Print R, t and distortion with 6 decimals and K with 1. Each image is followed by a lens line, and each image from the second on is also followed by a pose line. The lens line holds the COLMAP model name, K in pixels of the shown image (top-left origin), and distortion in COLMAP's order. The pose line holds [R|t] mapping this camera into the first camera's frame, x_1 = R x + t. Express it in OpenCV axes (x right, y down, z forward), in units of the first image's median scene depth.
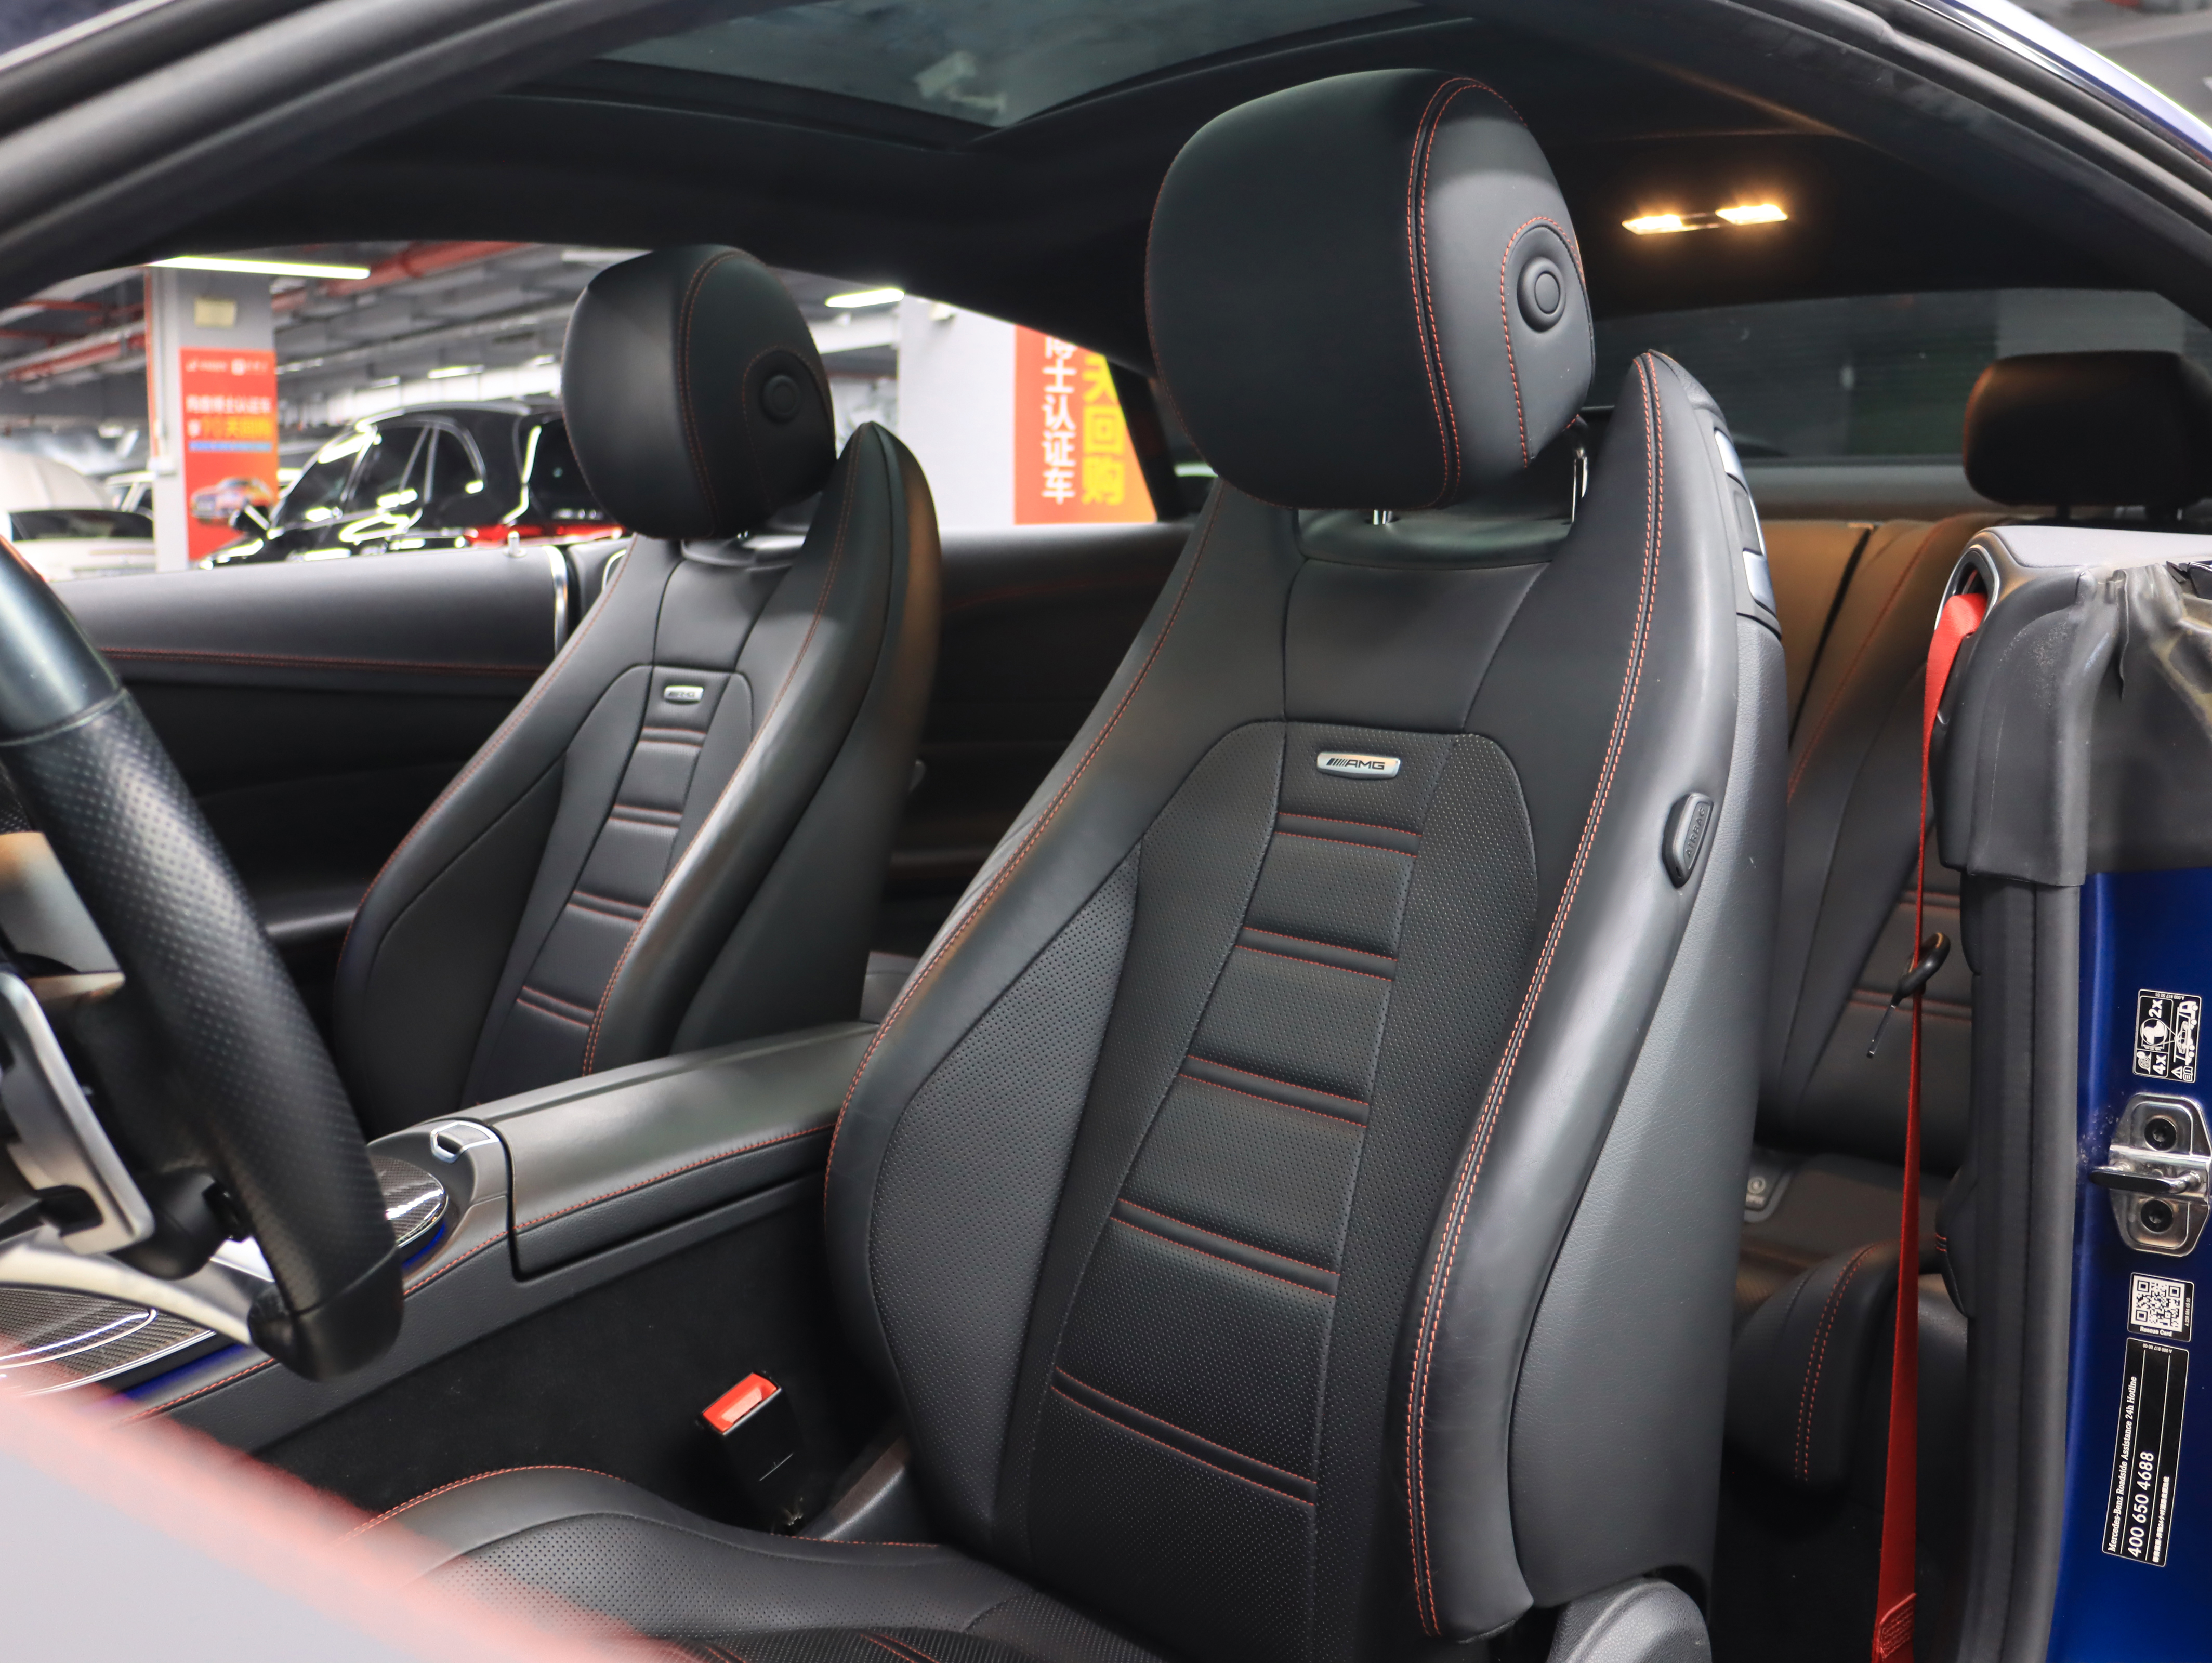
lens RADIAL K [[2229.9, 0, 1104.1], [0, 2229.9, 823.9], [0, 0, 1]] dist [-0.086891, 0.000000]
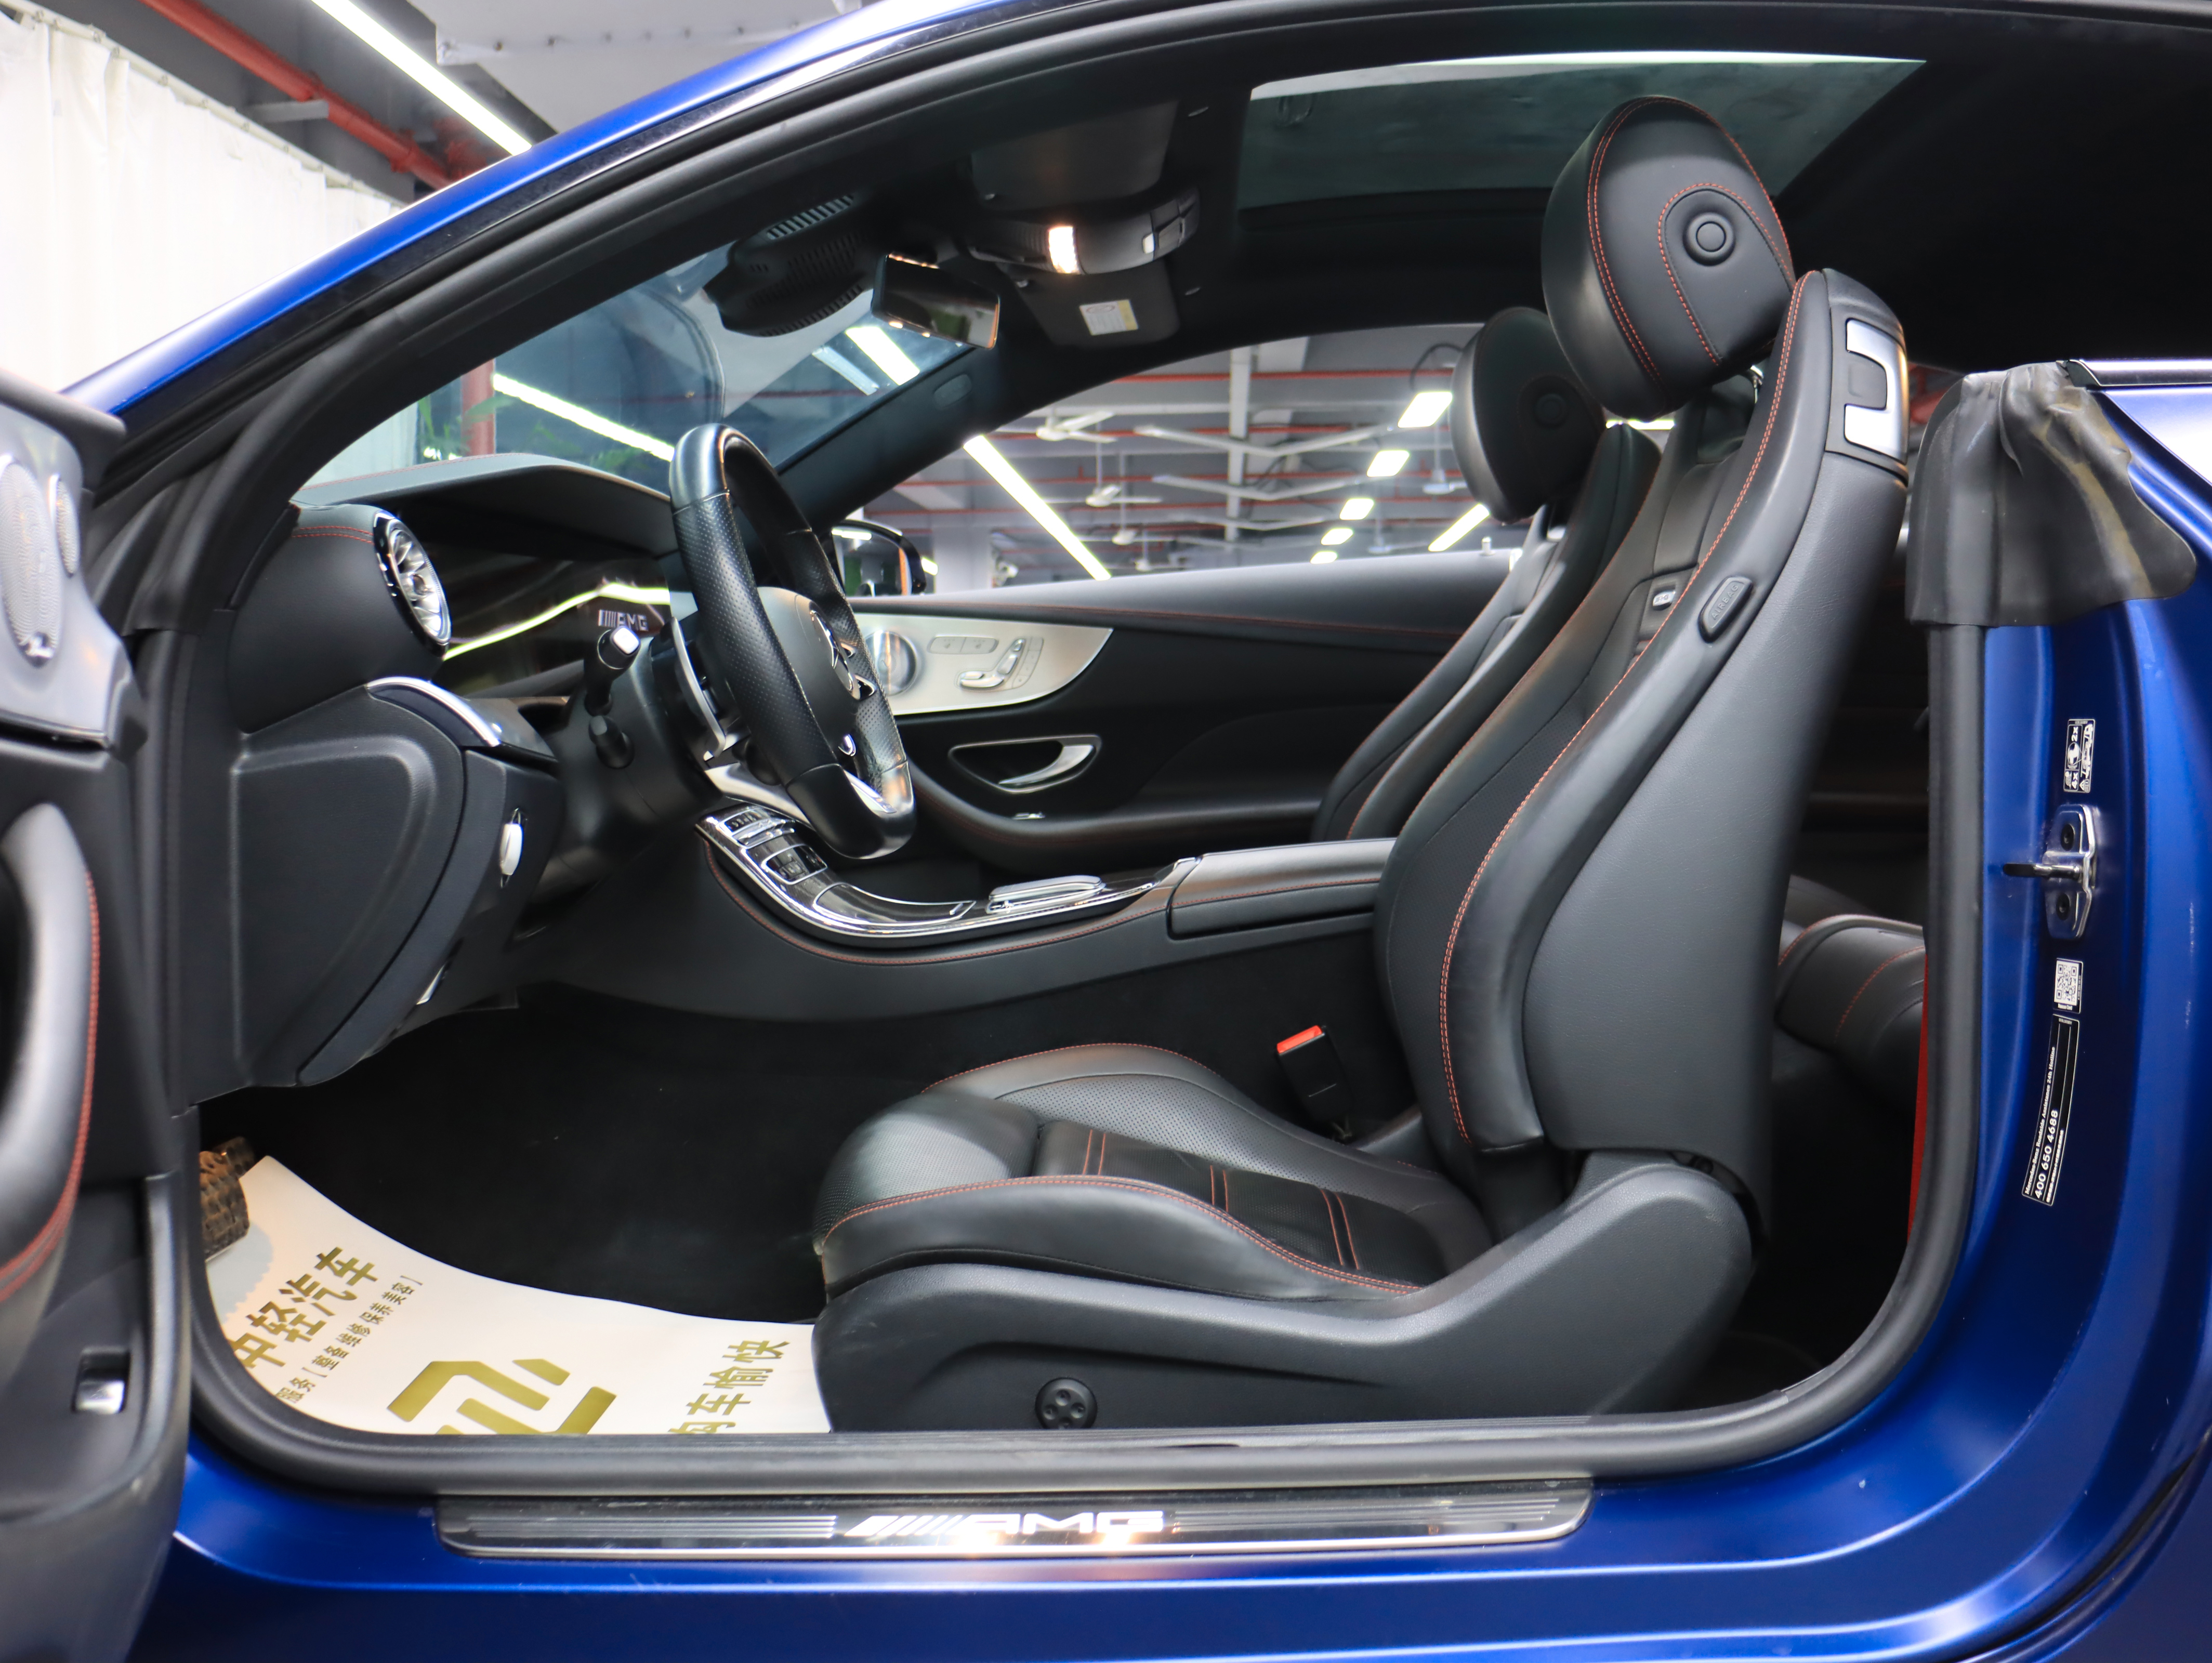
lens RADIAL K [[2031.3, 0, 1107.0], [0, 2031.3, 827.9], [0, 0, 1]] dist [-0.144258, 0.040951]
pose [[0.732088, 0.033449, -0.680389, 0.827292], [-0.077045, 0.996451, -0.033912, 0.213211], [0.676839, 0.077247, 0.732066, -0.143507]]
